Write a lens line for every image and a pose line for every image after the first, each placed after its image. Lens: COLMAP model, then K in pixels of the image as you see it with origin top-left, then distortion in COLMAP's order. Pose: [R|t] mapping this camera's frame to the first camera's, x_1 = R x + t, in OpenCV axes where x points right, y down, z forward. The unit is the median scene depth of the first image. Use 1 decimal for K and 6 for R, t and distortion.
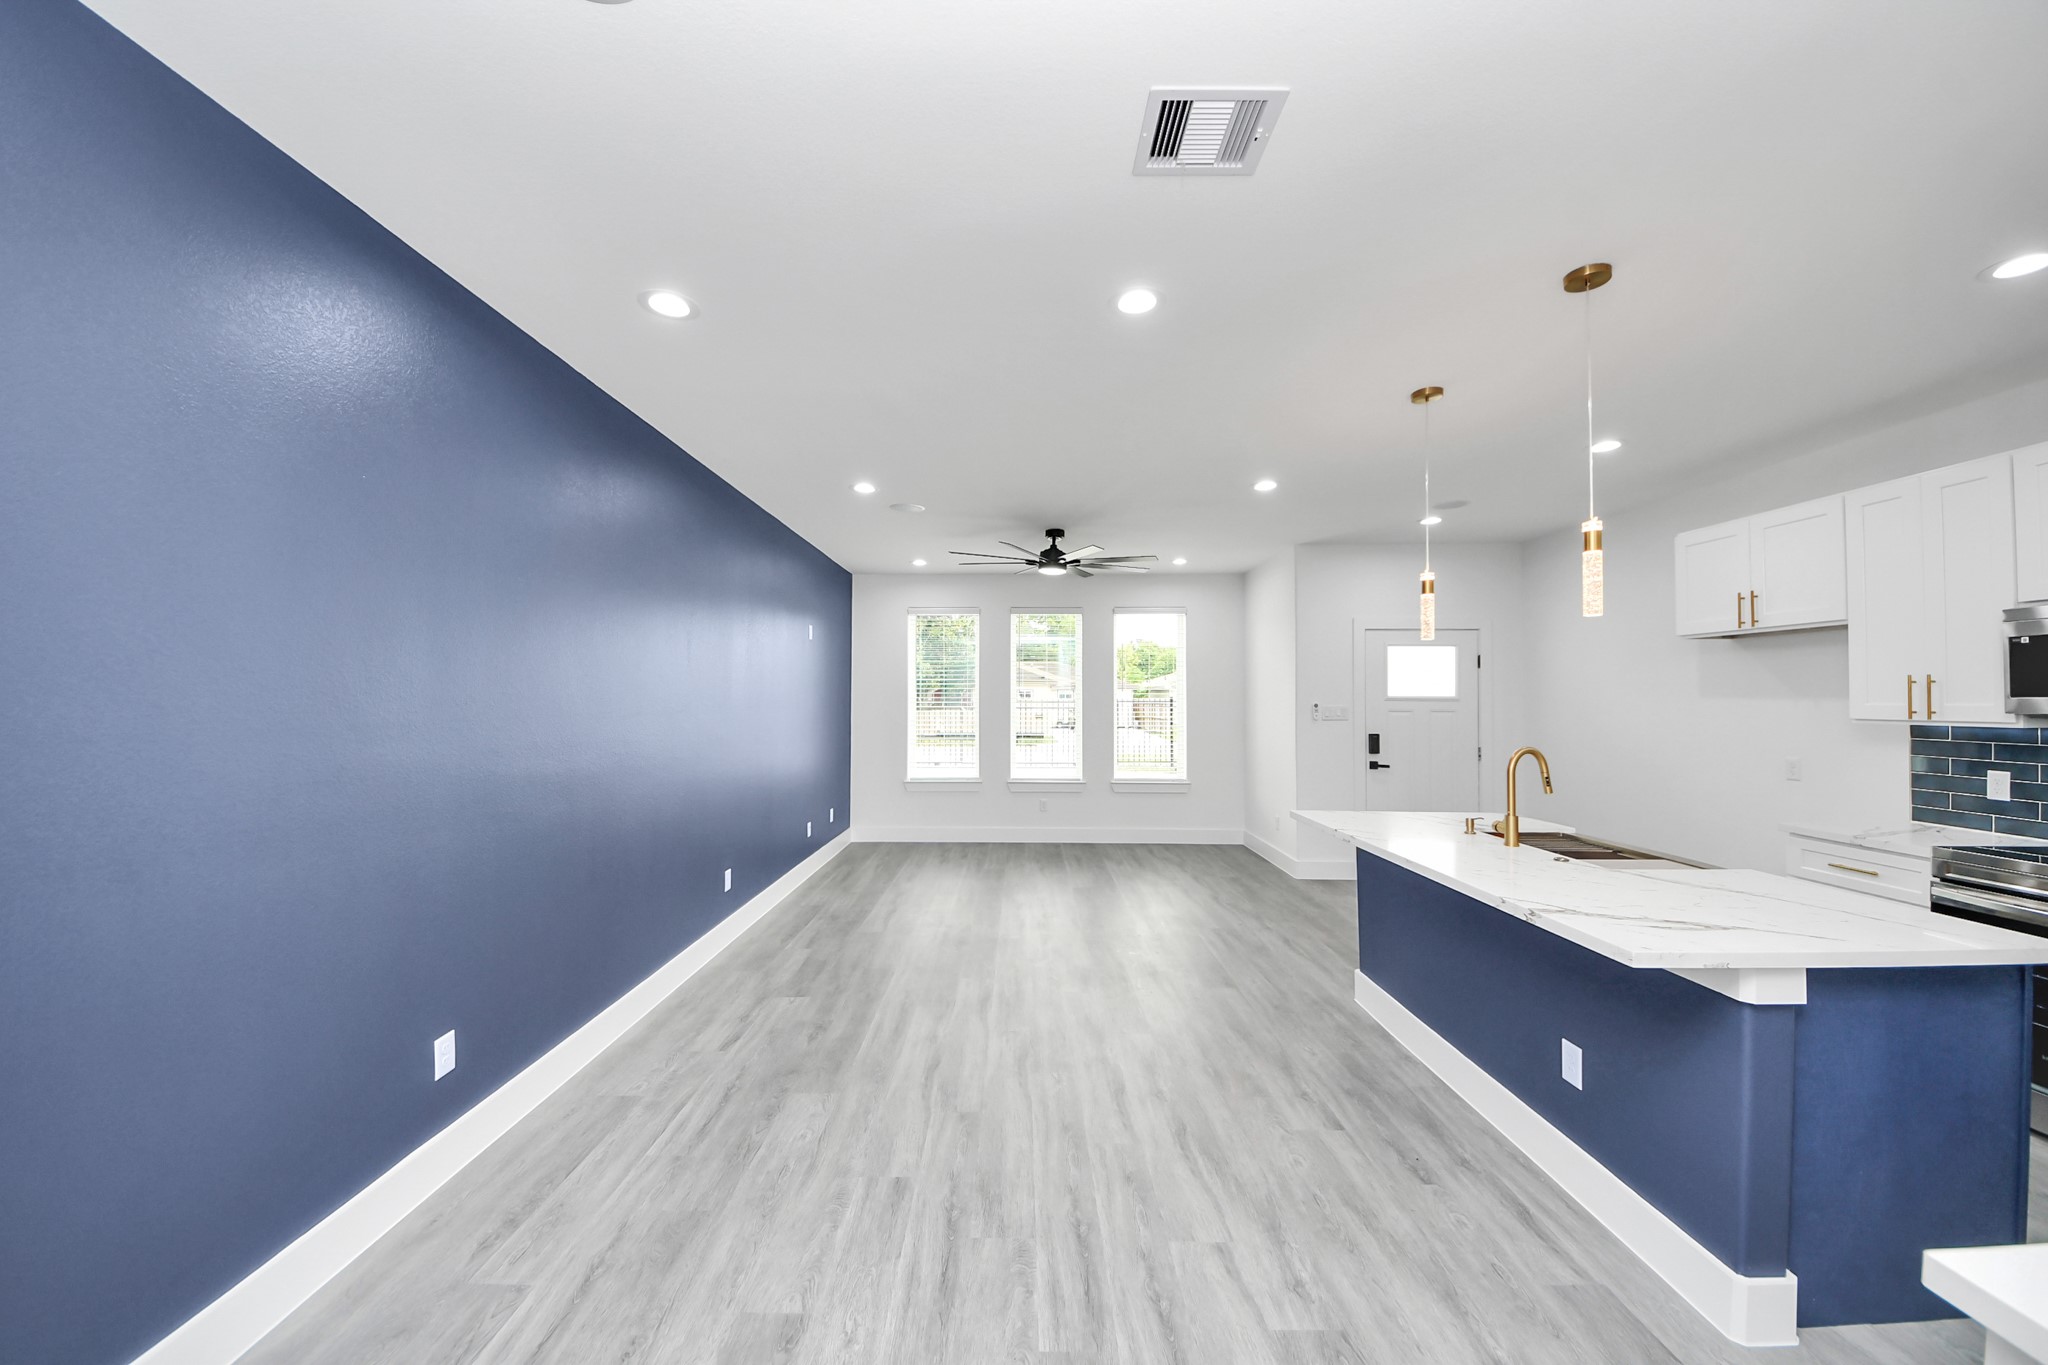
lens RADIAL K [[729.4, 0, 1002.8], [0, 729.4, 685.6], [0, 0, 1]] dist [0.045078, -0.023205]
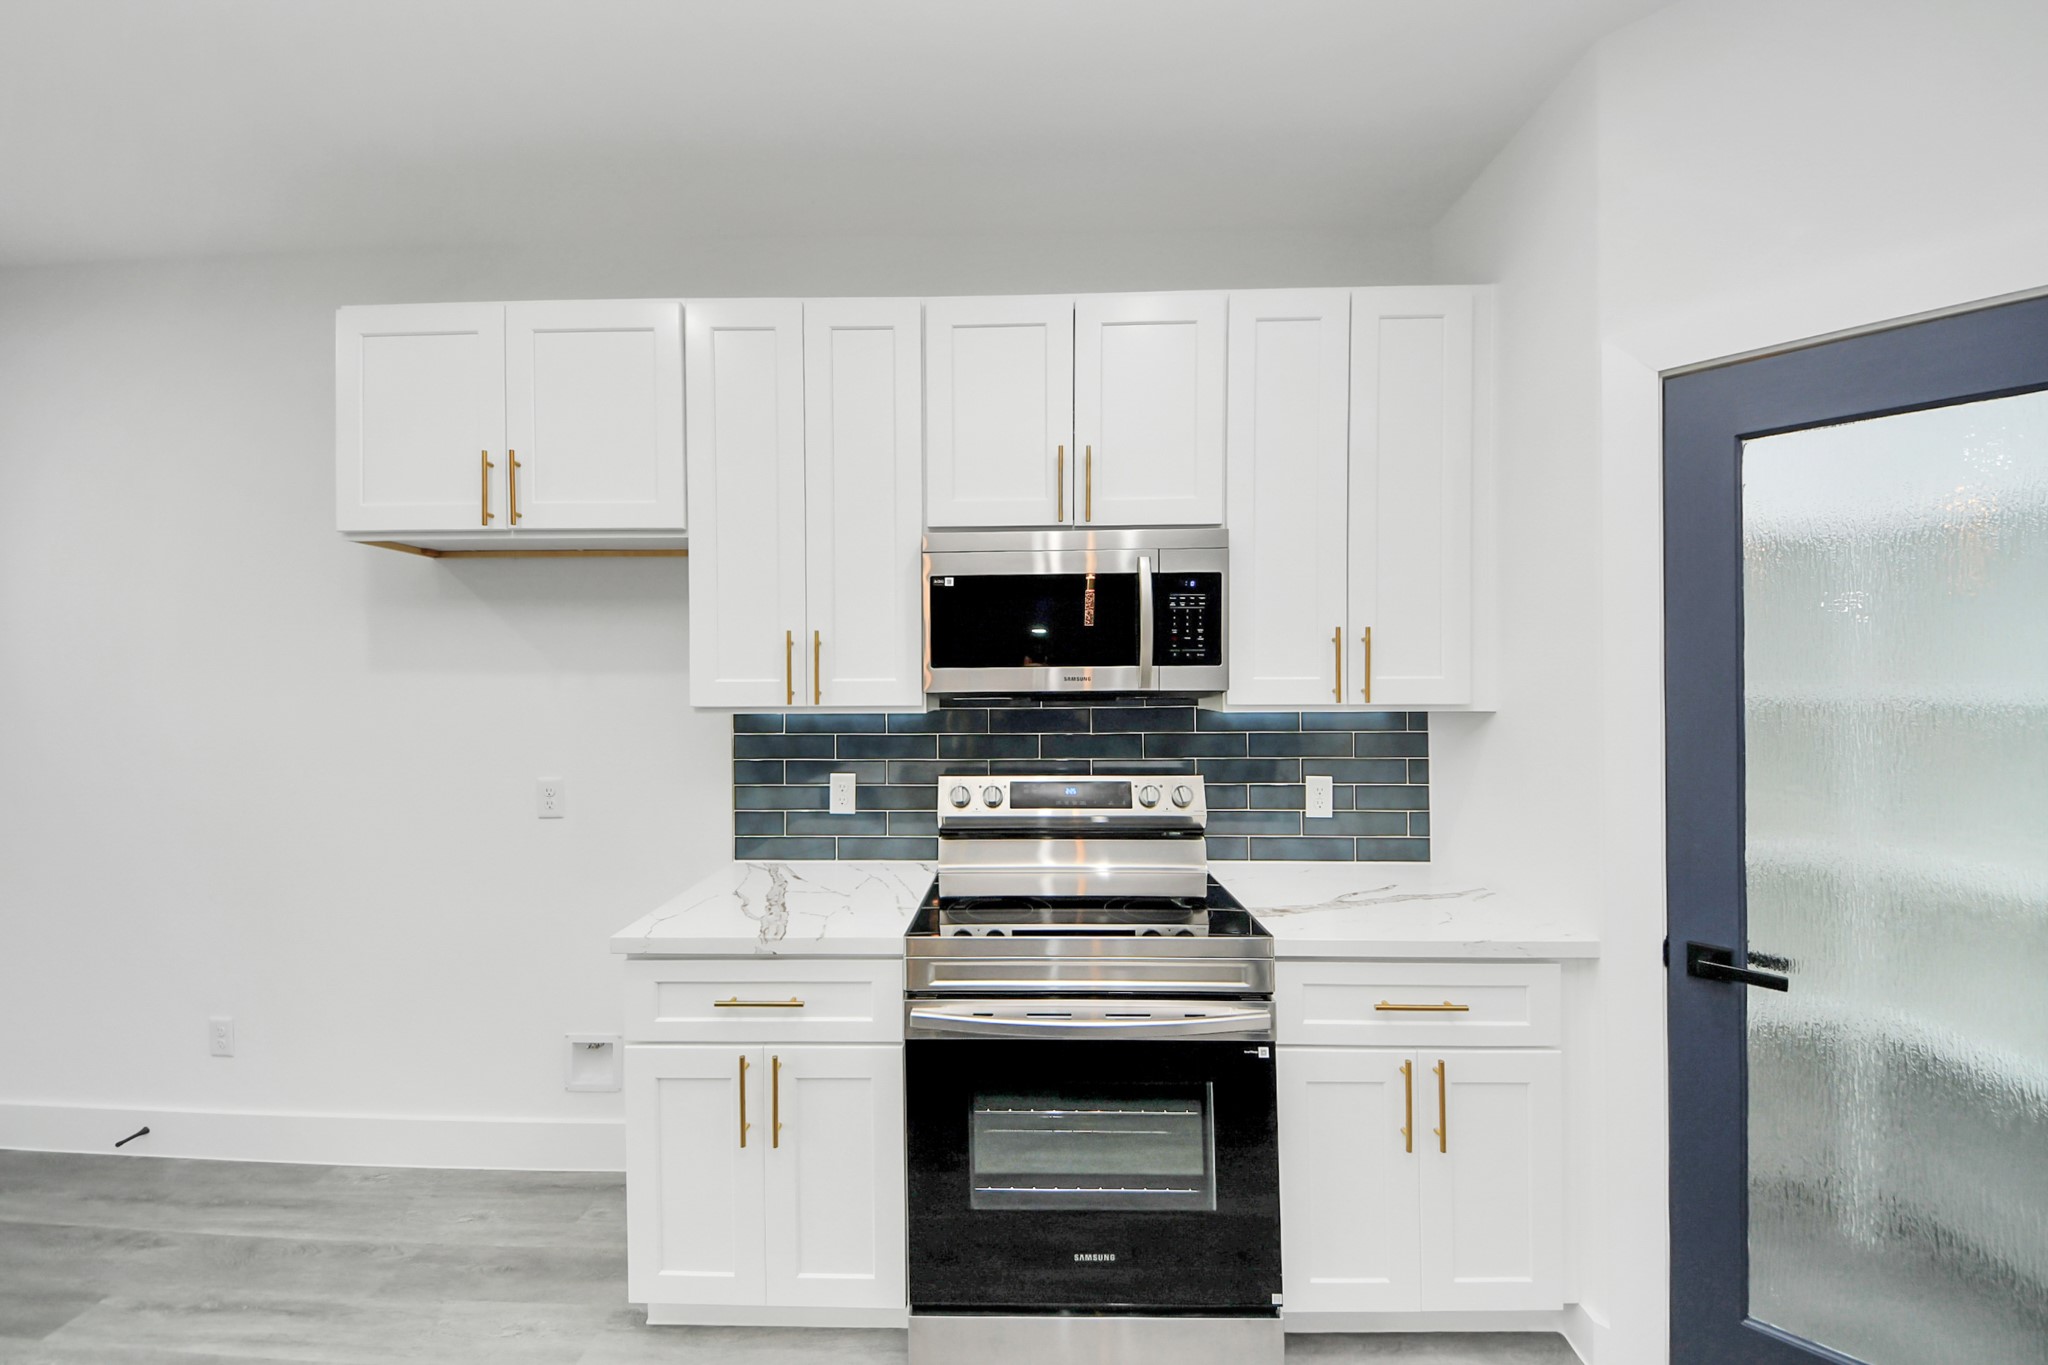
lens RADIAL K [[779.6, 0, 1071.0], [0, 779.6, 678.3], [0, 0, 1]] dist [0.012152, -0.000002]
pose [[-0.003269, -0.000242, 0.999995, 0.609304], [-0.012013, 0.999928, 0.000202, 0.021606], [-0.999923, -0.012012, -0.003271, 0.790500]]
